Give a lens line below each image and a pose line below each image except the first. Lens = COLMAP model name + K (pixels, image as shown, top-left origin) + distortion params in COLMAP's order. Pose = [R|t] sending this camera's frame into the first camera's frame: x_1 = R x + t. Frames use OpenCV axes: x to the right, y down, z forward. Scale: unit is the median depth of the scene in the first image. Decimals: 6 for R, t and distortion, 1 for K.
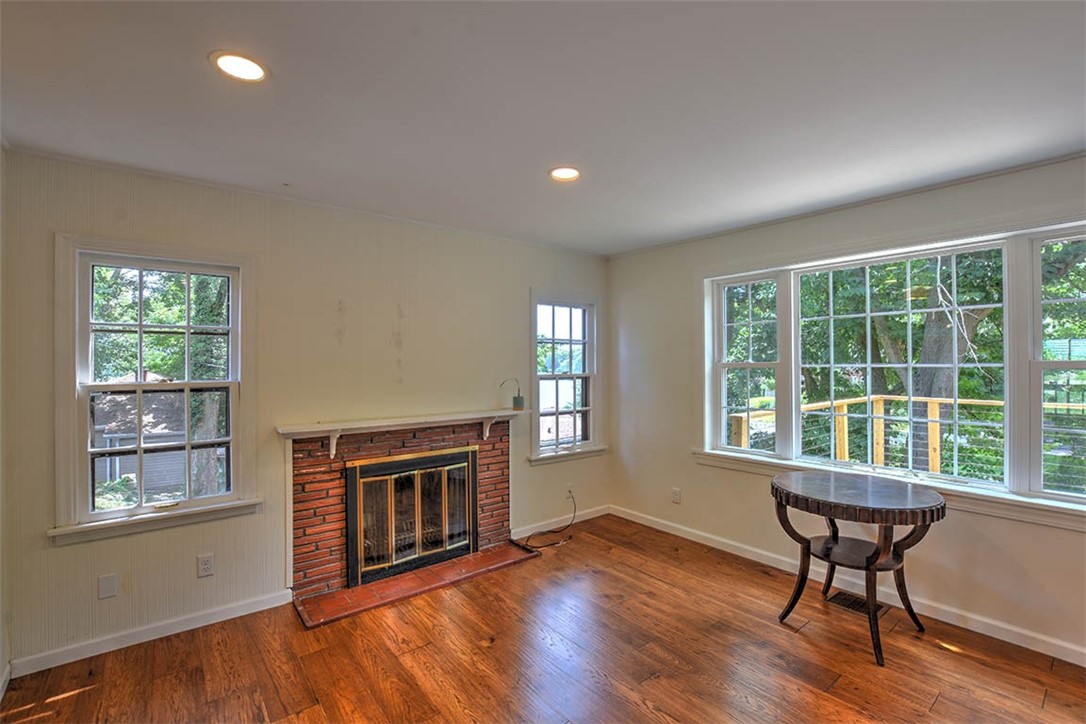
lens RADIAL K [[490.7, 0, 543.3], [0, 490.7, 360.9], [0, 0, 1]] dist [-0.022548, -0.000607]
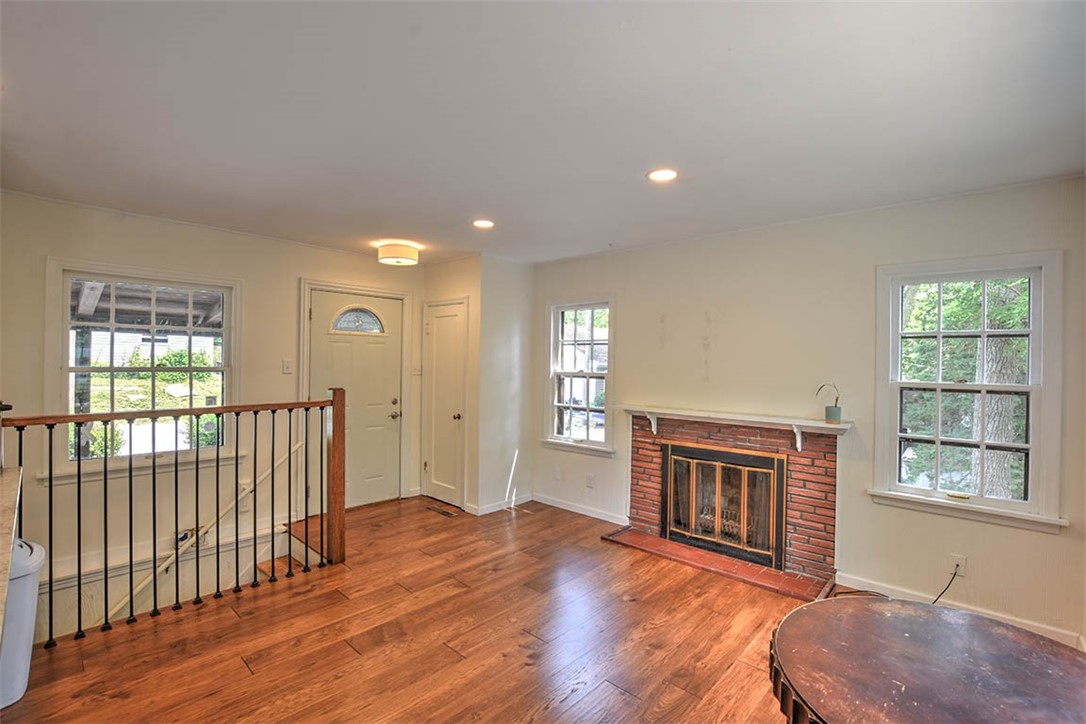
lens RADIAL K [[490.7, 0, 544.2], [0, 490.7, 362.8], [0, 0, 1]] dist [-0.022548, -0.000607]
pose [[0.133308, 0.010859, -0.991015, 0.810832], [-0.004974, 0.999935, 0.010288, -0.006674], [0.991062, 0.003558, 0.133354, 0.502327]]
